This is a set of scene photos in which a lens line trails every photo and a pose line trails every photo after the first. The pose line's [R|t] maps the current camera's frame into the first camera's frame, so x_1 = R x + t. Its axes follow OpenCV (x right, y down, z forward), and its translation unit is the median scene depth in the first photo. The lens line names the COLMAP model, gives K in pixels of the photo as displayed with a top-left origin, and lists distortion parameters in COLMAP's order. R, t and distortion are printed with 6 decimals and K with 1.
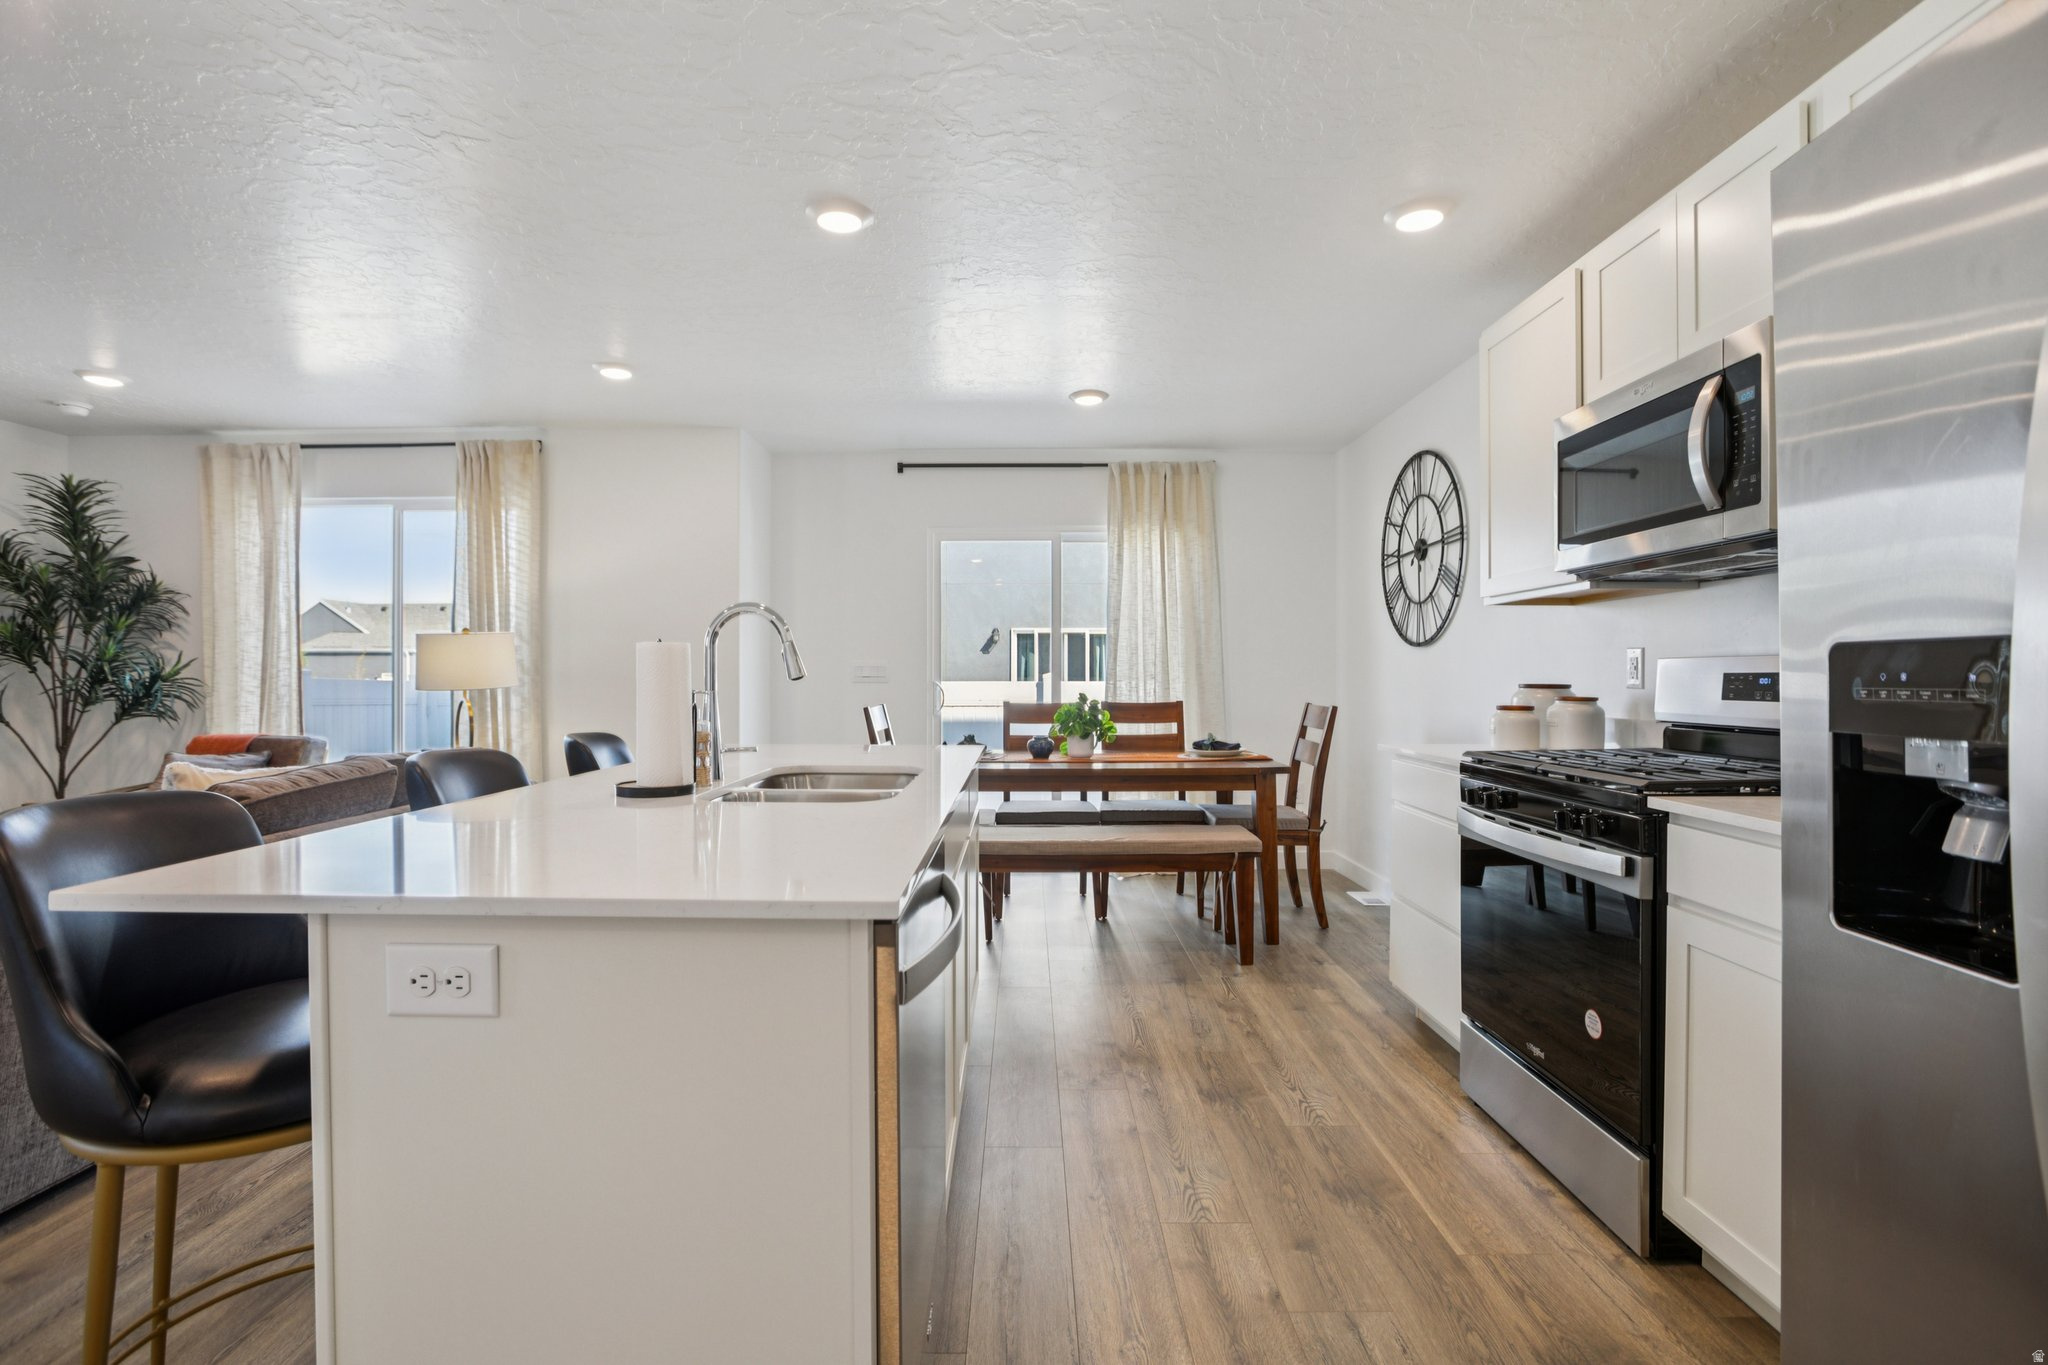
lens RADIAL K [[961.1, 0, 1020.1], [0, 961.1, 675.4], [0, 0, 1]] dist [-0.059310, 0.025739]
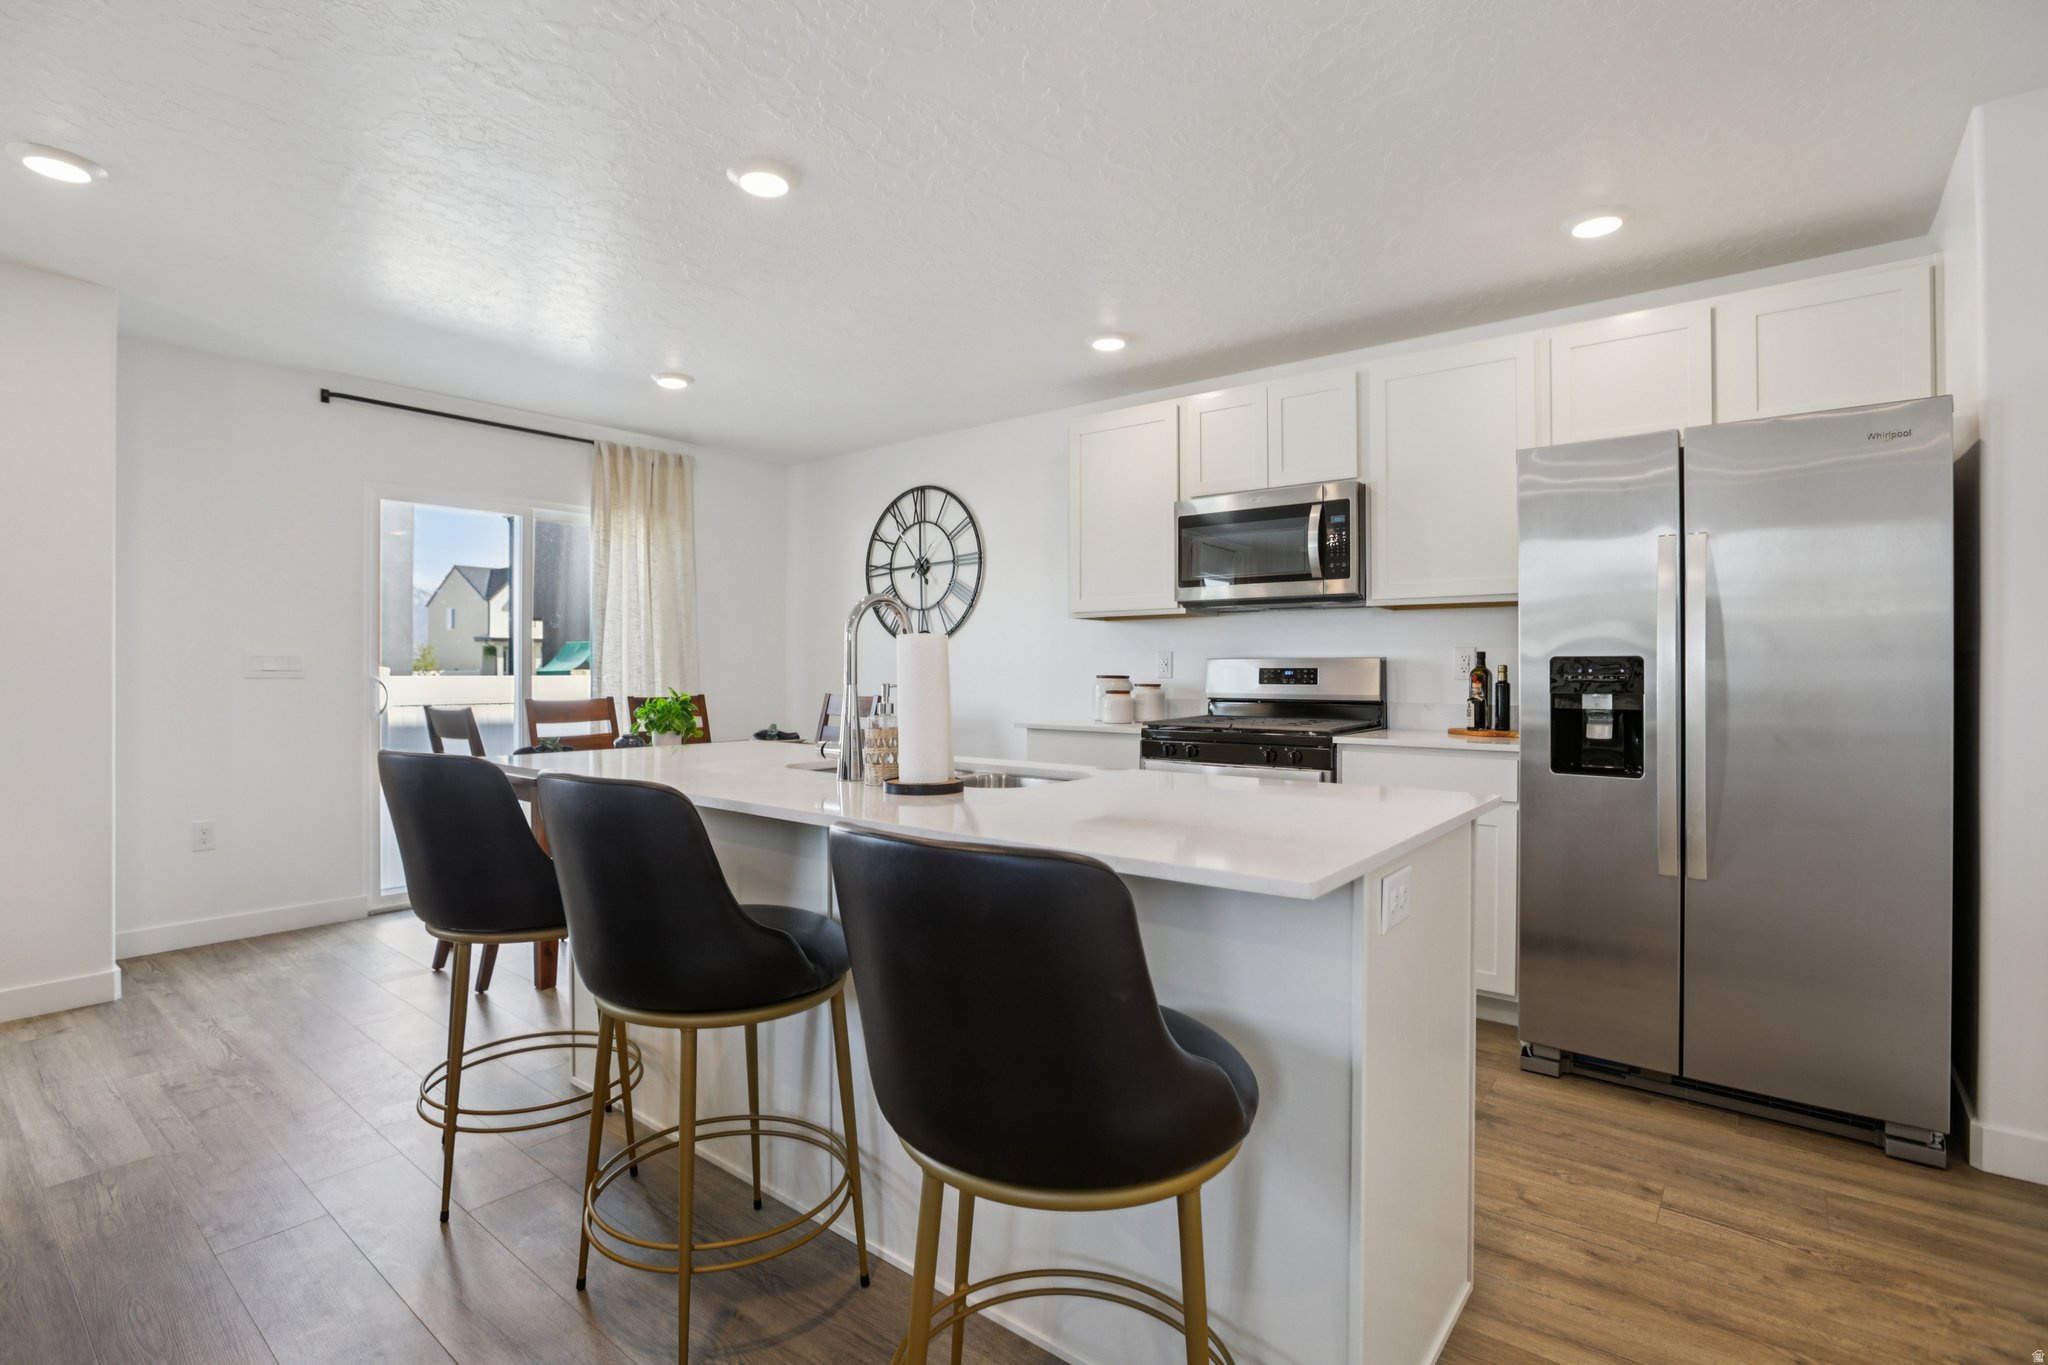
lens RADIAL K [[961.1, 0, 1020.1], [0, 961.1, 675.4], [0, 0, 1]] dist [-0.059310, 0.025739]
pose [[0.620440, -0.004556, 0.784240, -0.417475], [-0.000665, 0.999980, 0.006336, -0.000075], [-0.784253, -0.004452, 0.620425, 0.122817]]
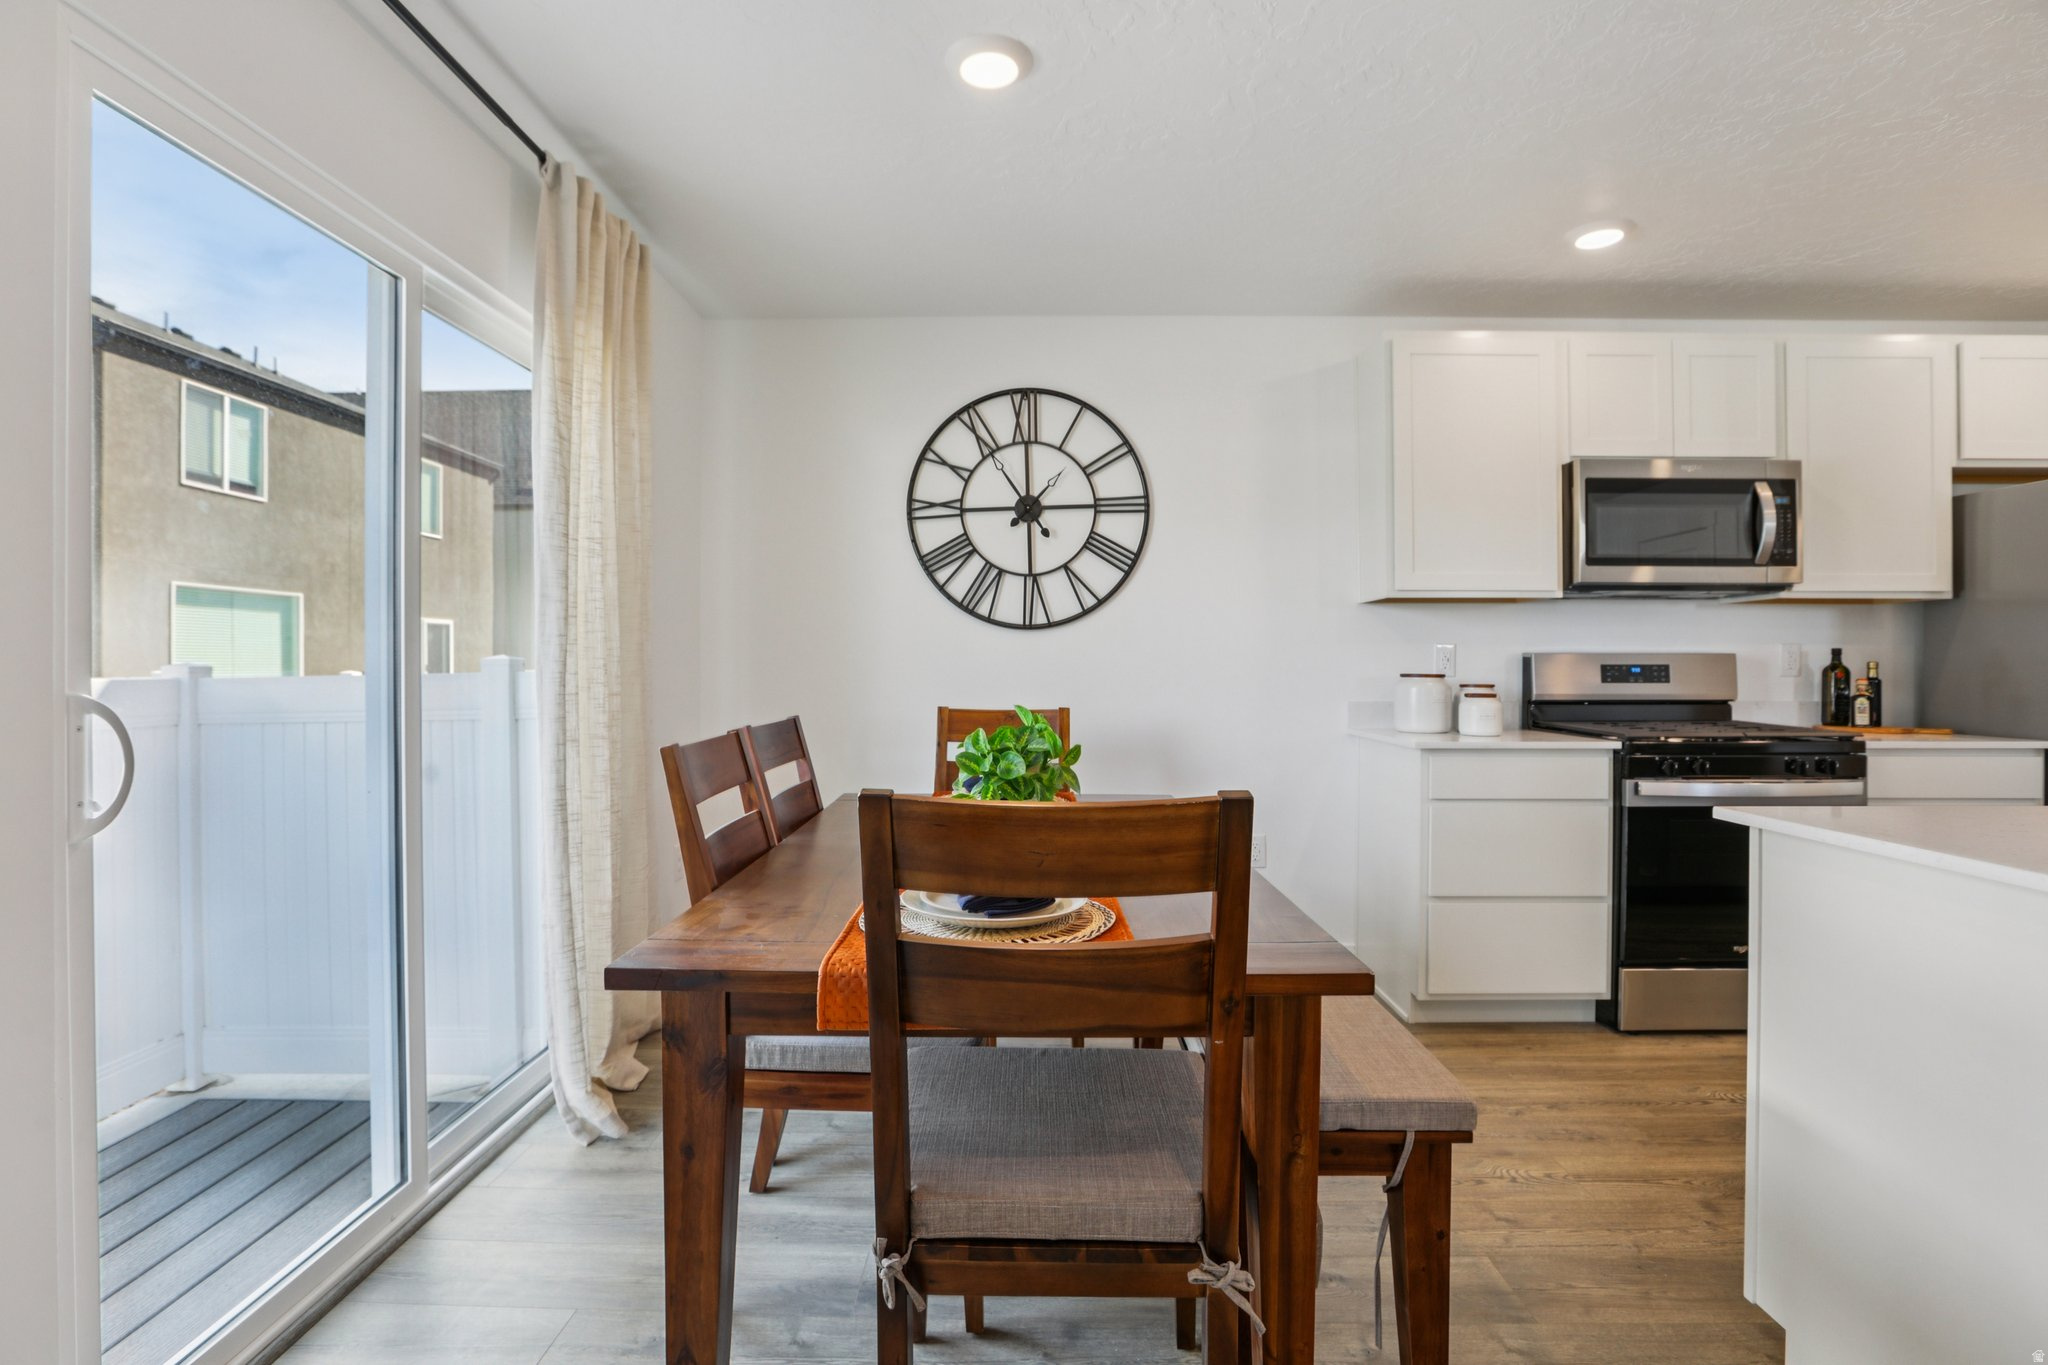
lens RADIAL K [[961.3, 0, 1015.9], [0, 961.3, 668.9], [0, 0, 1]] dist [-0.059906, 0.022041]
pose [[0.012394, -0.005319, 0.999909, -0.347586], [-0.000697, 0.999986, 0.005328, -0.001398], [-0.999923, -0.000763, 0.012390, 0.894388]]
